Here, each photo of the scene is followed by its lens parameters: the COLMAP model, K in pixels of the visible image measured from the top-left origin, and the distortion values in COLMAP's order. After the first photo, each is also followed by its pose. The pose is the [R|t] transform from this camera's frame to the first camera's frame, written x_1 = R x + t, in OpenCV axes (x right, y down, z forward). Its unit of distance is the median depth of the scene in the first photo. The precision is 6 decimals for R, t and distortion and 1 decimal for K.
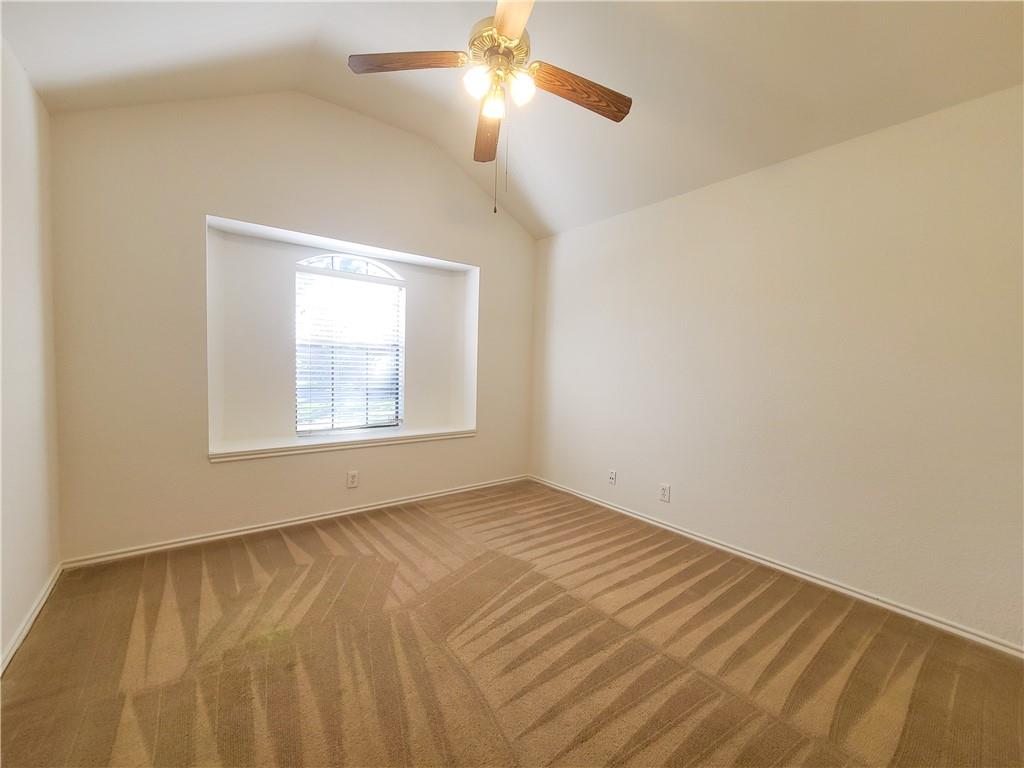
lens RADIAL K [[419.8, 0, 512.0], [0, 419.8, 384.0], [0, 0, 1]] dist [-0.003235, 0.000013]
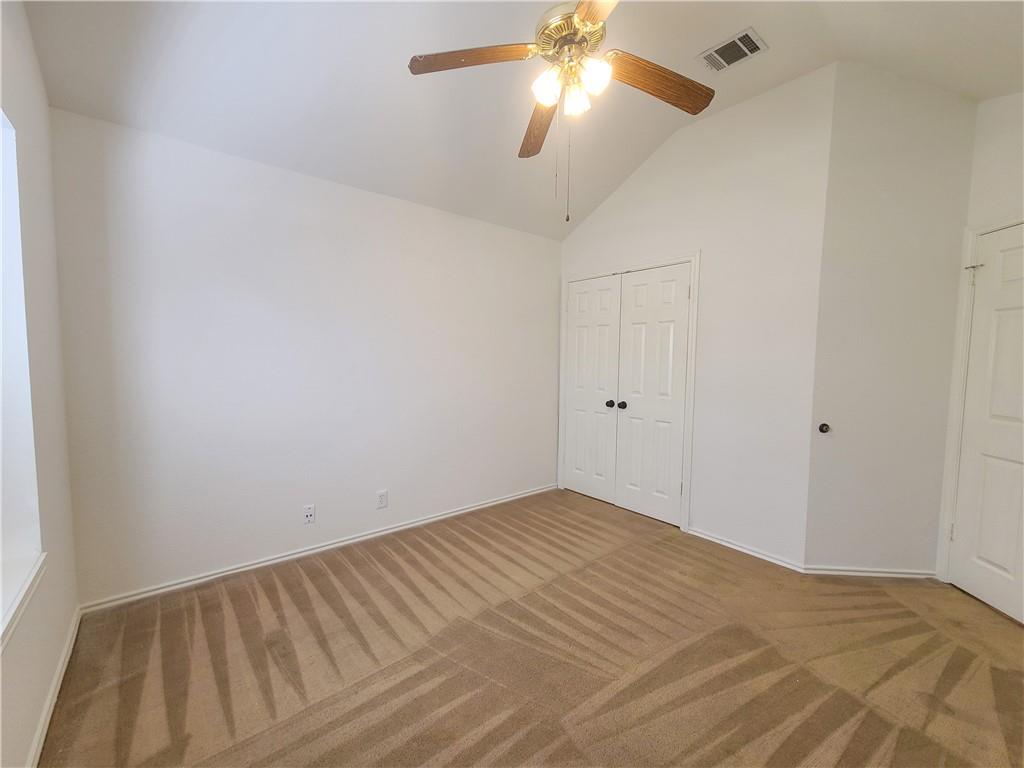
lens RADIAL K [[419.8, 0, 512.0], [0, 419.8, 384.0], [0, 0, 1]] dist [-0.003235, 0.000013]
pose [[-0.028189, -0.079682, 0.996422, -0.630671], [0.051716, 0.995367, 0.081061, -0.067403], [-0.998264, 0.053816, -0.023937, 0.779954]]
